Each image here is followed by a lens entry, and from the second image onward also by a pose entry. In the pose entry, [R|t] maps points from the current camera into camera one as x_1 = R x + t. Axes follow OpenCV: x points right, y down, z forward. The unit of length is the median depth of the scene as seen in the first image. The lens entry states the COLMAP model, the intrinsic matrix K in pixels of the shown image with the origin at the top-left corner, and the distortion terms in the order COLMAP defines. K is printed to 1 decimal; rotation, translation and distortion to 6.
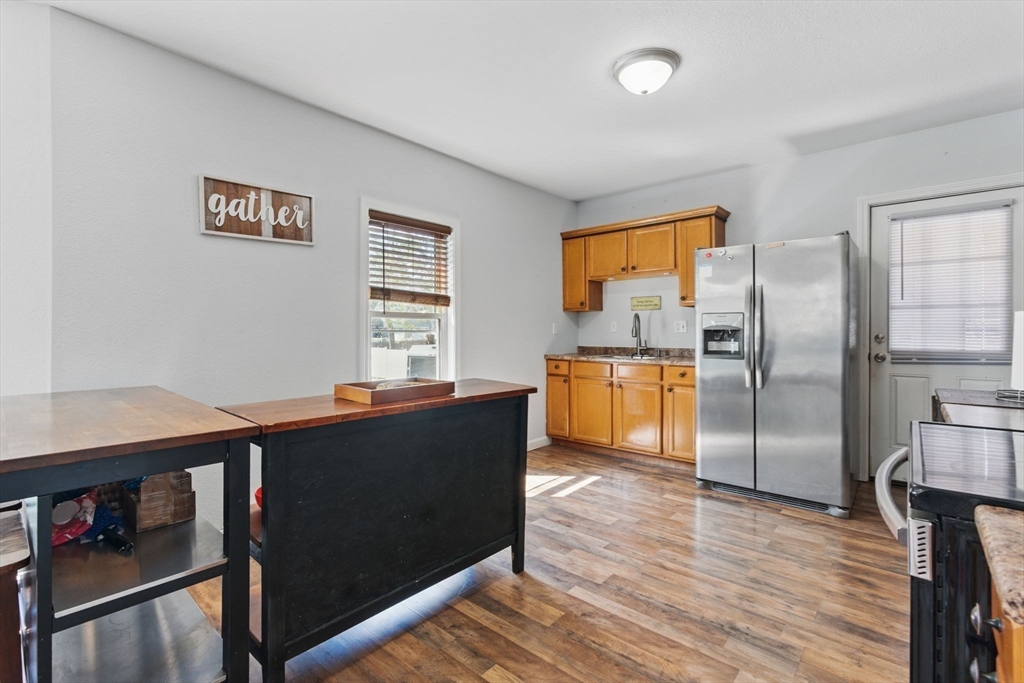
lens RADIAL K [[474.2, 0, 503.6], [0, 474.2, 330.9], [0, 0, 1]] dist [0.004925, 0.000758]
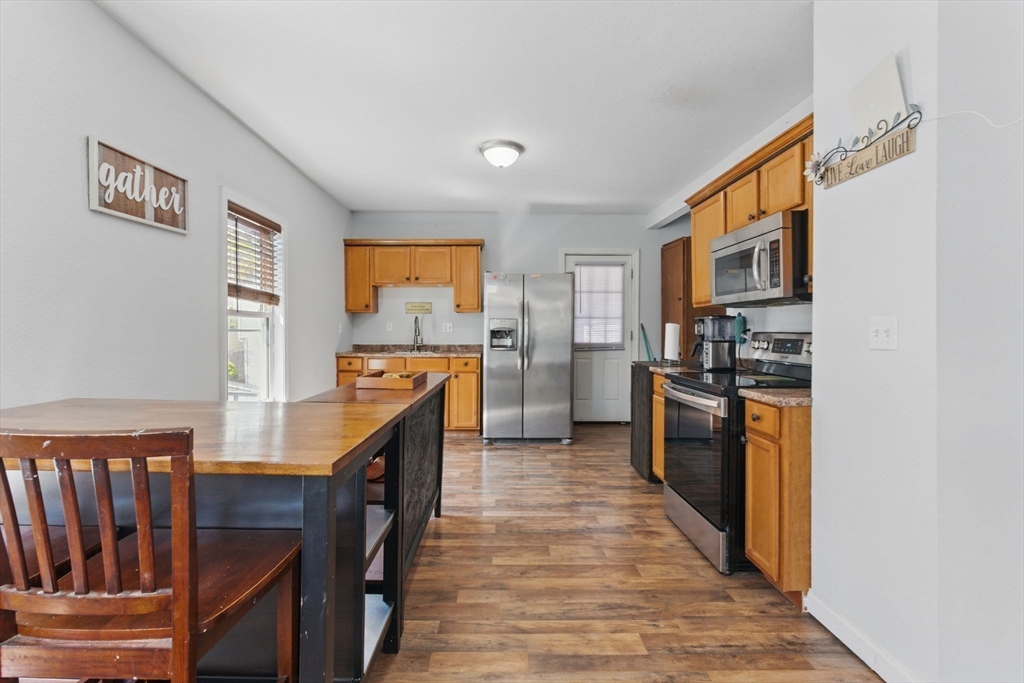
lens RADIAL K [[474.2, 0, 499.2], [0, 474.2, 337.6], [0, 0, 1]] dist [0.004925, 0.000758]
pose [[0.742569, -0.006161, 0.669741, -0.498198], [-0.005348, 0.999871, 0.015128, -0.002680], [-0.669748, -0.014815, 0.742441, -0.051119]]
